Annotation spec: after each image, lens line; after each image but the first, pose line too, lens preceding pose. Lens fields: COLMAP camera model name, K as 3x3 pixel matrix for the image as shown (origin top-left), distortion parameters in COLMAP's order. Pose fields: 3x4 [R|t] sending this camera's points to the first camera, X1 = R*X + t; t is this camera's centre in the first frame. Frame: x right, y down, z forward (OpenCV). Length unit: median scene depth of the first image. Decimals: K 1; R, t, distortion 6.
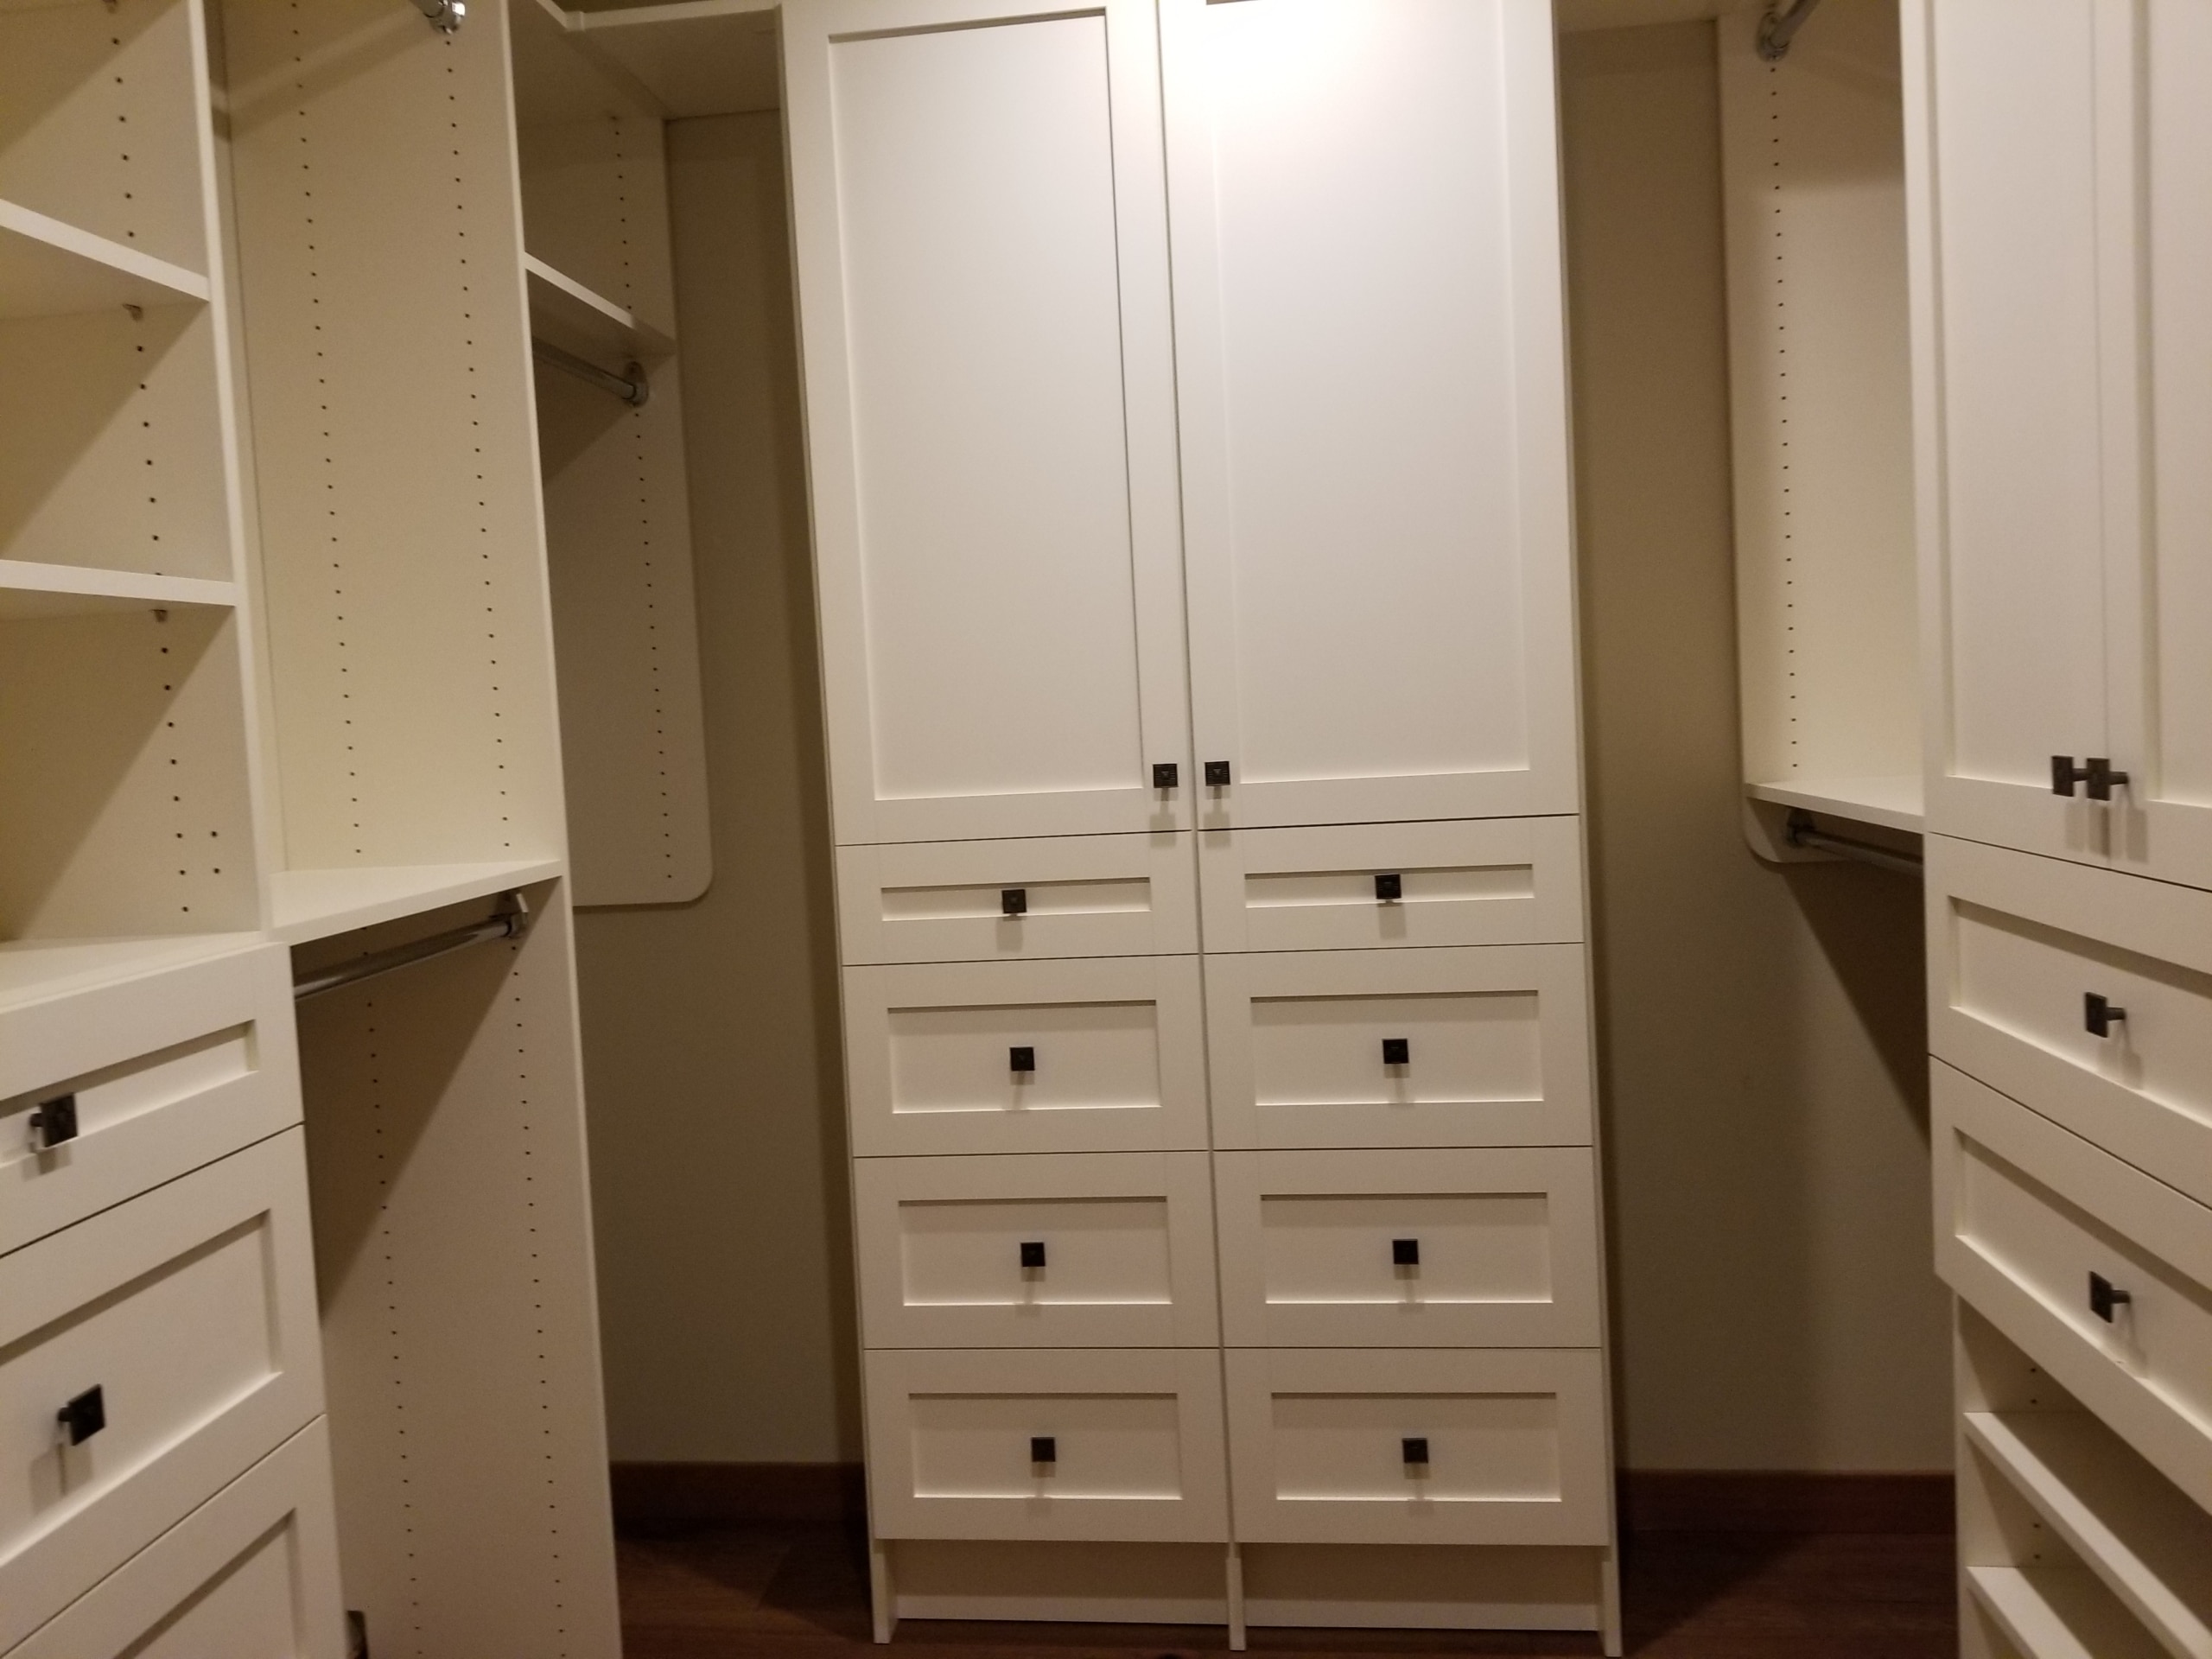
lens RADIAL K [[1723.1, 0, 1082.8], [0, 1723.1, 788.6], [0, 0, 1]] dist [0.082509, -0.133608]
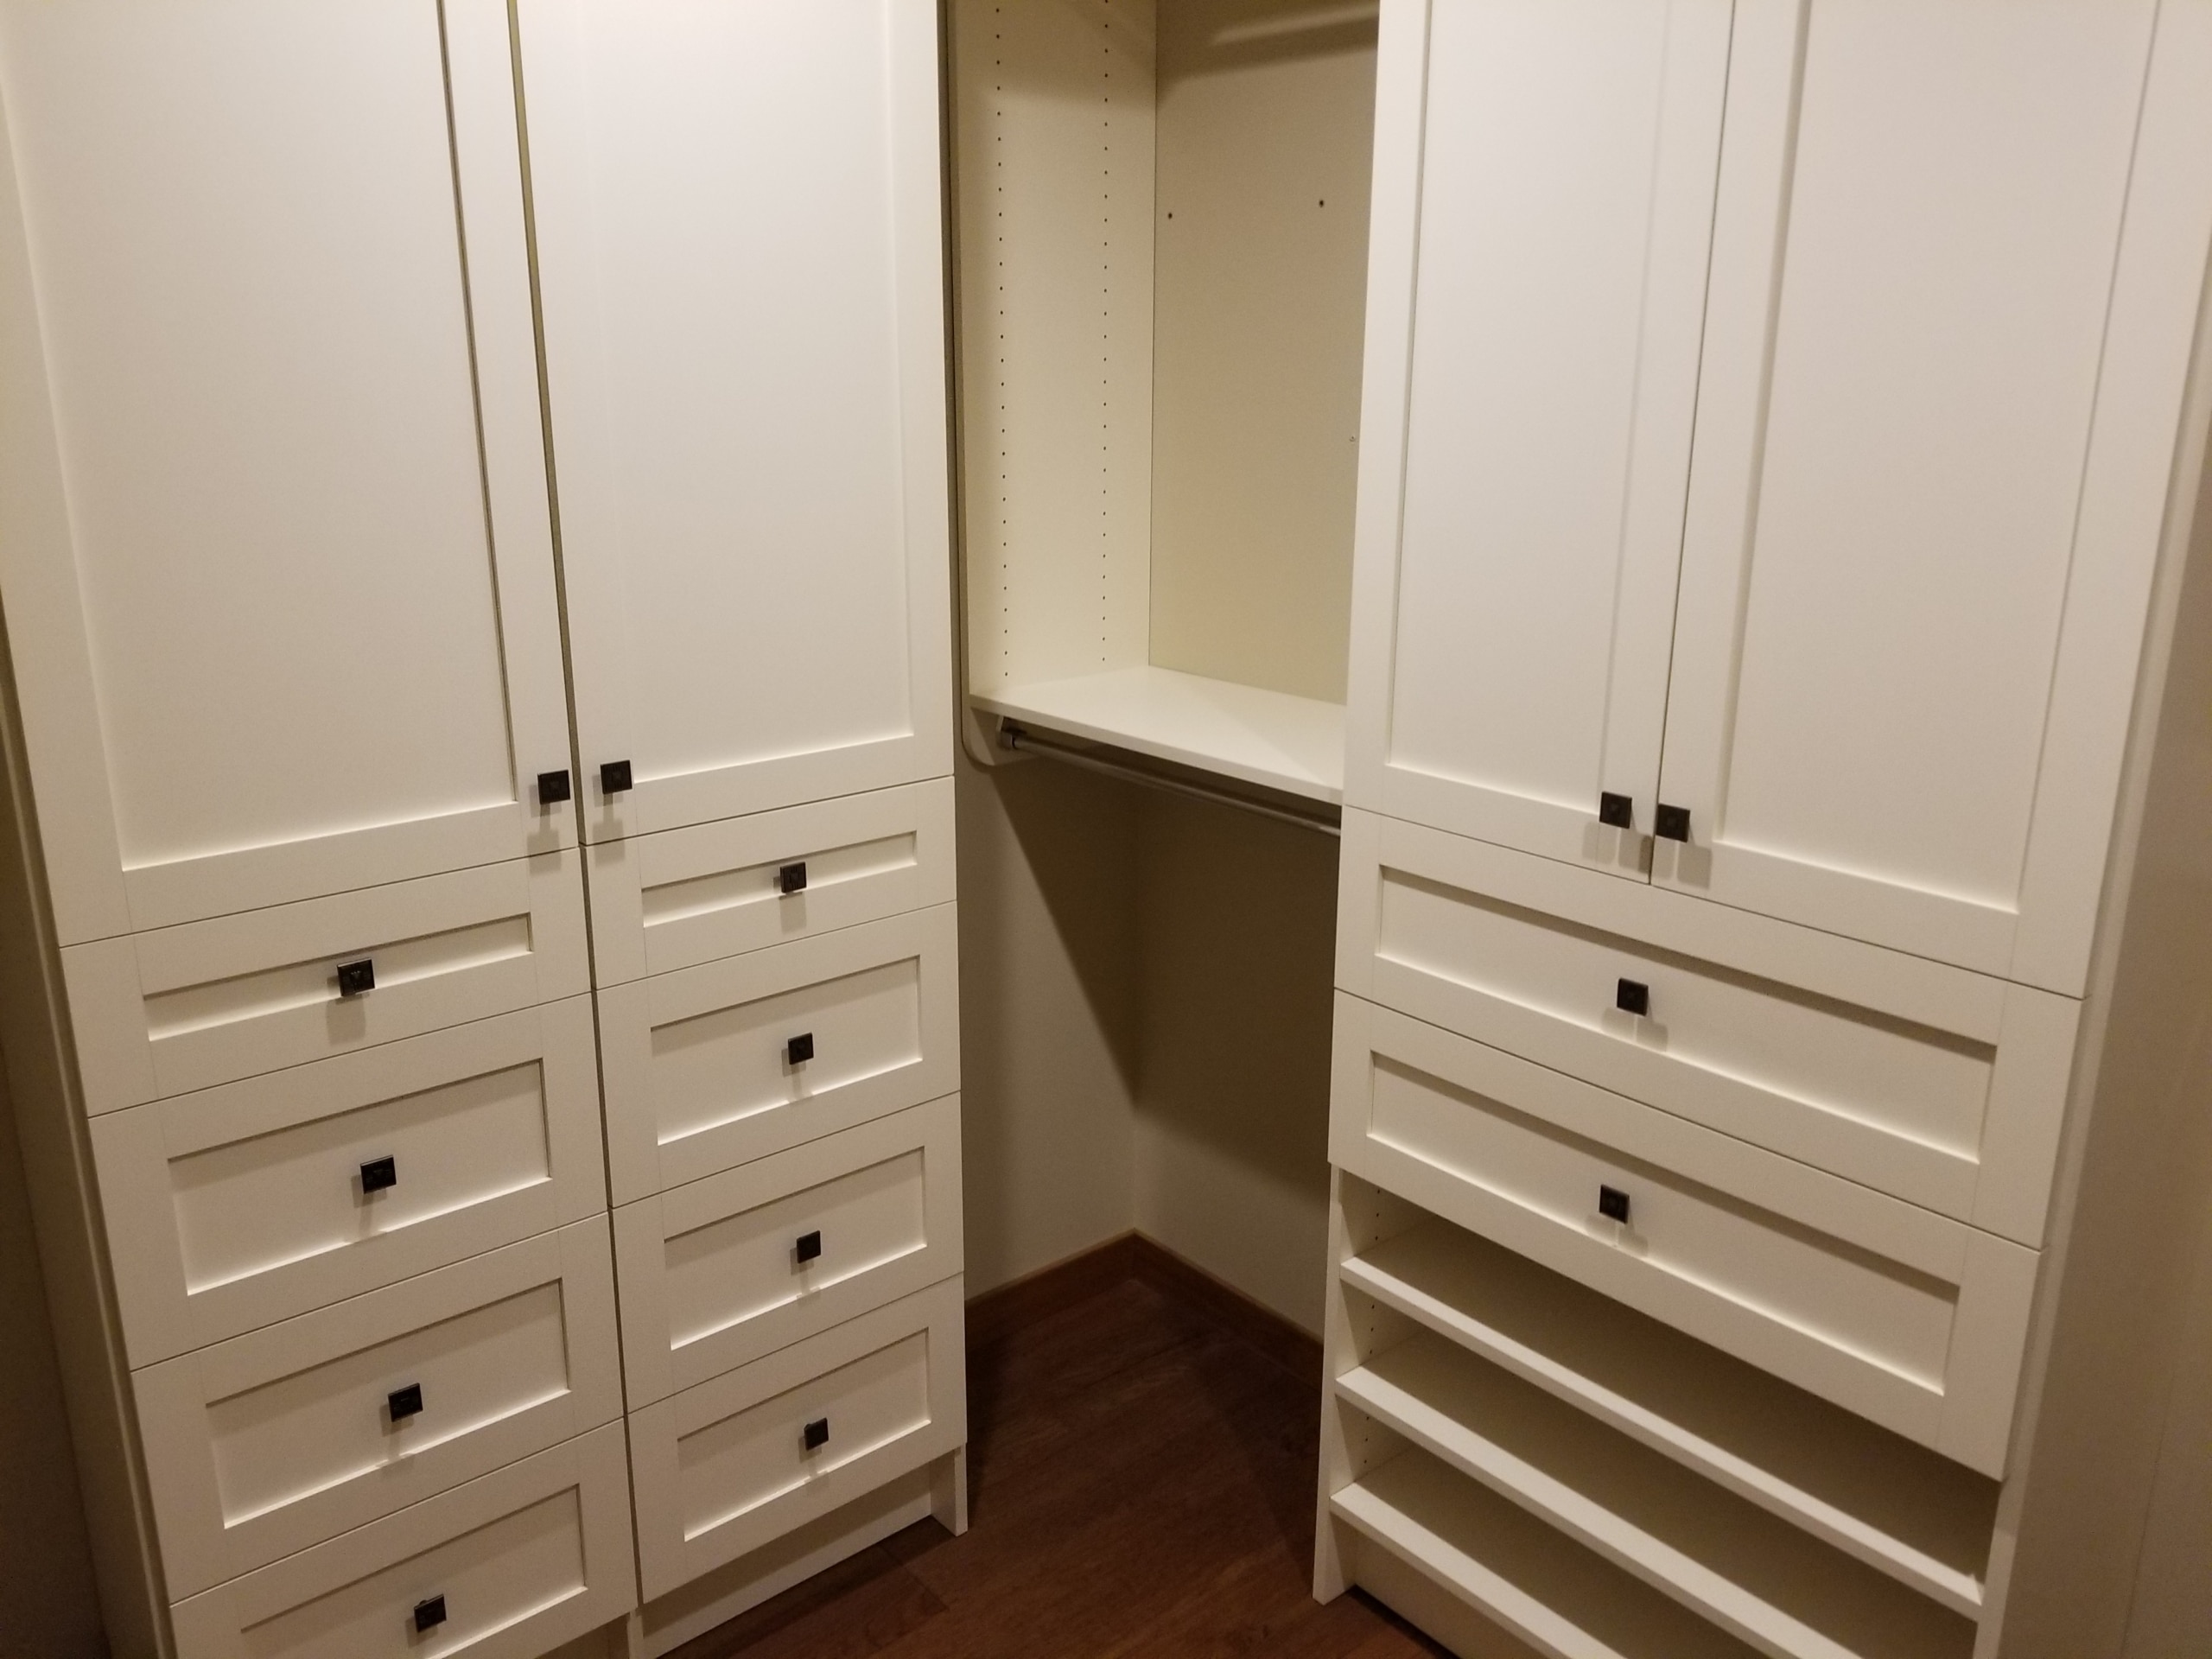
lens RADIAL K [[1711.6, 0, 1086.4], [0, 1711.6, 800.5], [0, 0, 1]] dist [0.072705, -0.095939]
pose [[0.676845, -0.137249, 0.723218, -0.322757], [-0.006695, 0.981277, 0.192488, -0.139528], [-0.736096, -0.135126, 0.663253, 0.268676]]
